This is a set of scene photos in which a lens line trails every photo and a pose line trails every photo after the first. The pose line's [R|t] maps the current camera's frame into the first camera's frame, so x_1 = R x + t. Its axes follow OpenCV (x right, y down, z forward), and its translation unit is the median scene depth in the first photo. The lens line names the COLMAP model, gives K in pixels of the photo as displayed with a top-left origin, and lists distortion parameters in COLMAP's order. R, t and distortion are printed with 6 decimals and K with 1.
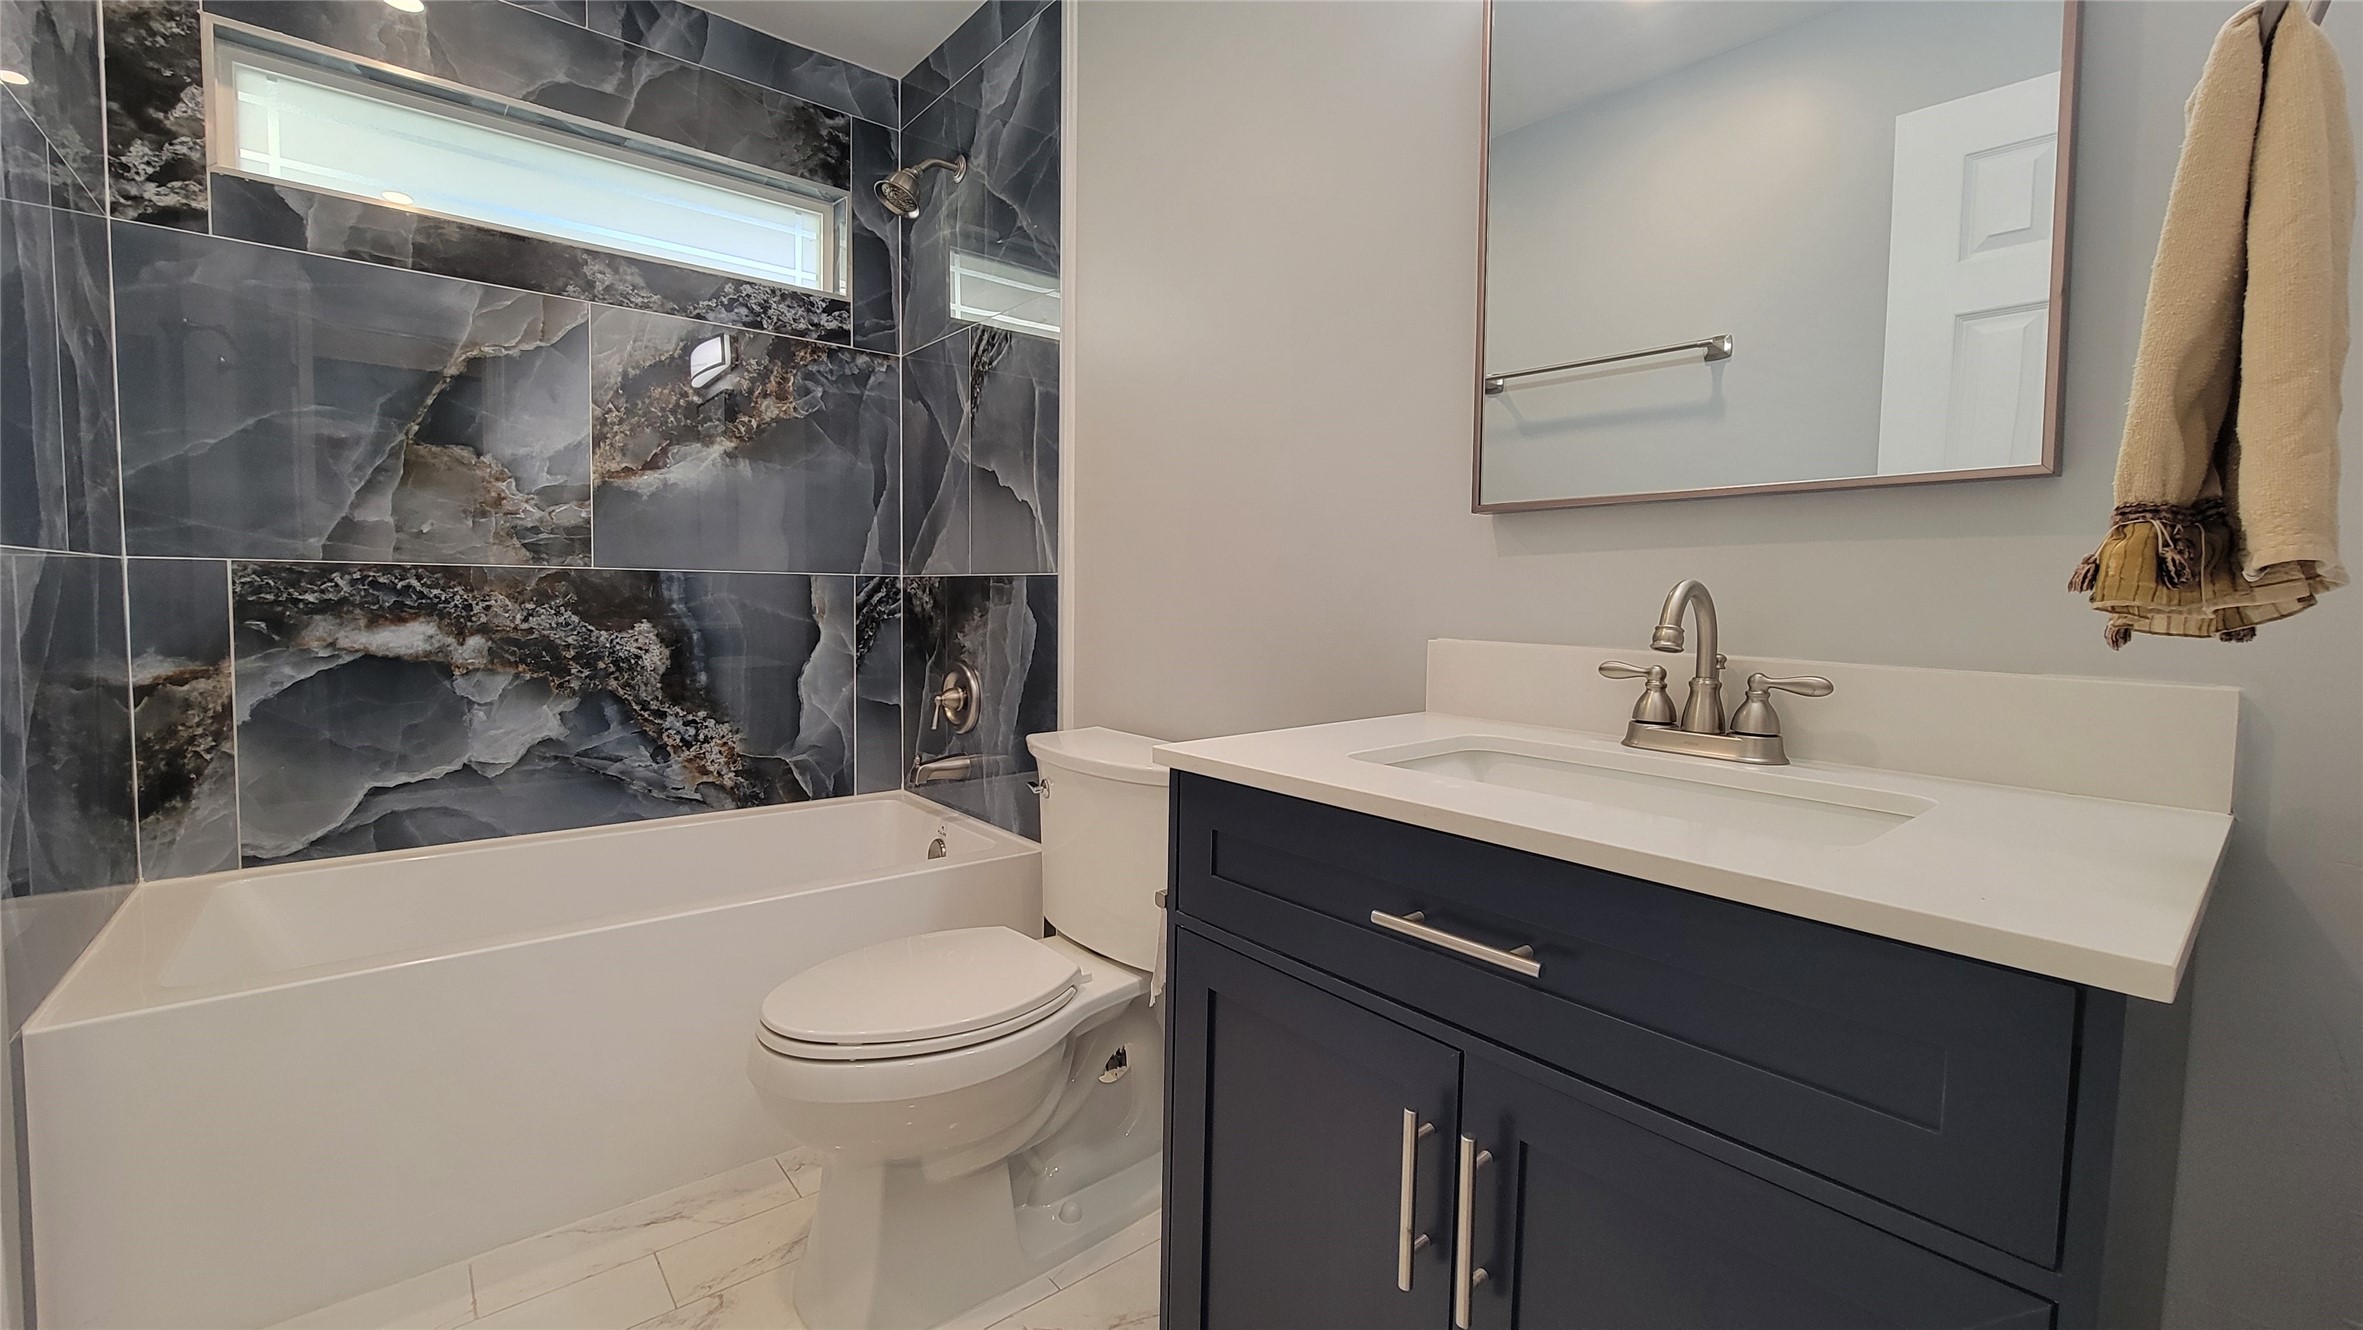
lens RADIAL K [[965.3, 0, 1156.4], [0, 965.3, 649.9], [0, 0, 1]] dist [-0.004843, -0.000492]
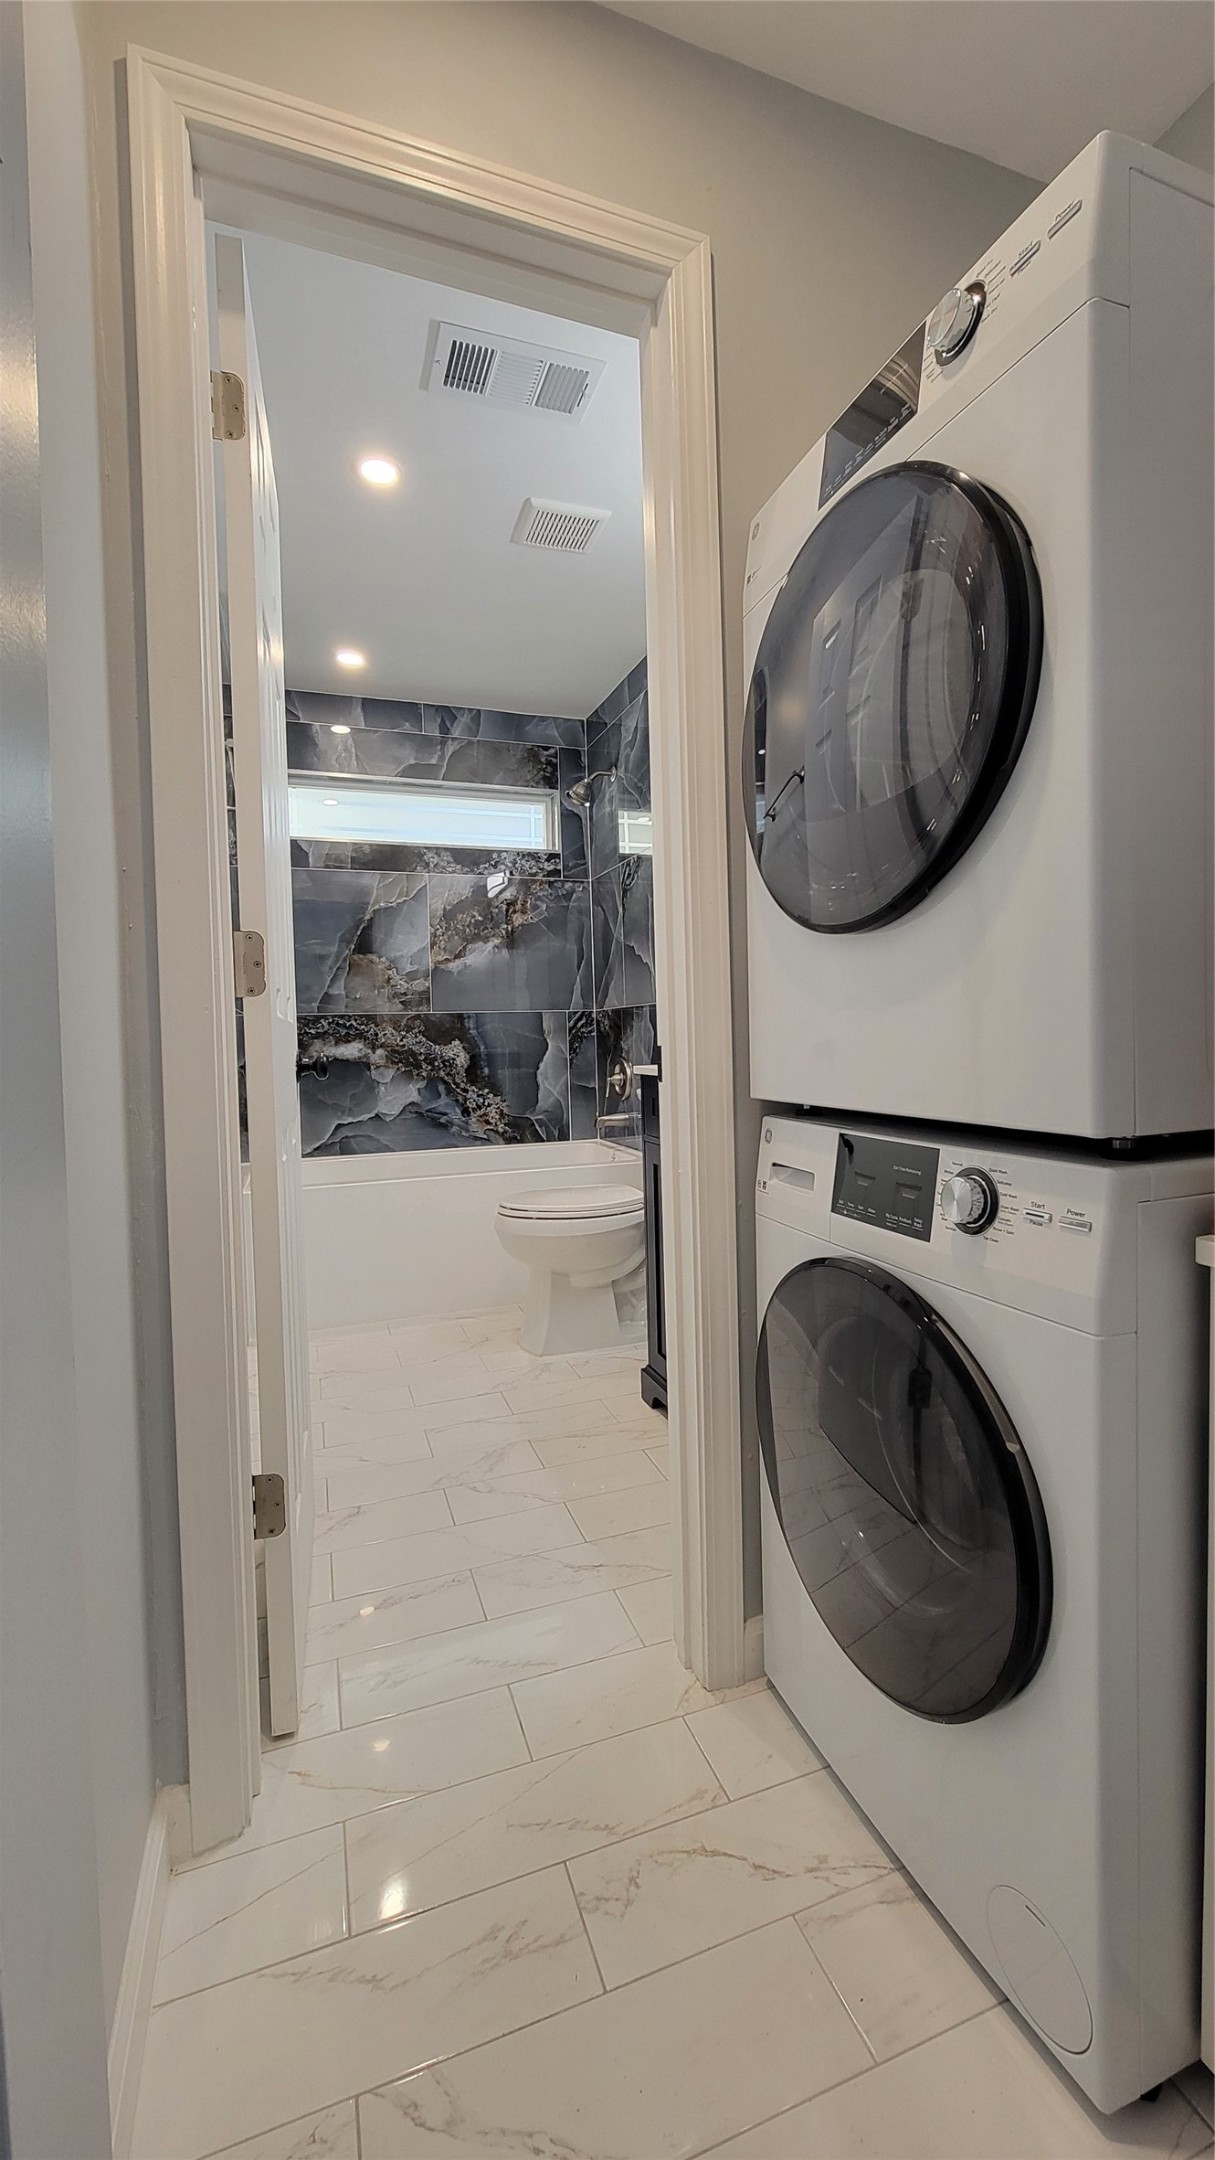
lens RADIAL K [[863.4, 0, 615.3], [0, 863.4, 1074.4], [0, 0, 1]] dist [-0.001191, 0.000014]
pose [[0.947657, -0.025373, -0.318279, 0.293922], [0.021393, 0.999643, -0.015995, 0.071427], [0.318572, 0.008349, 0.947862, -0.491665]]
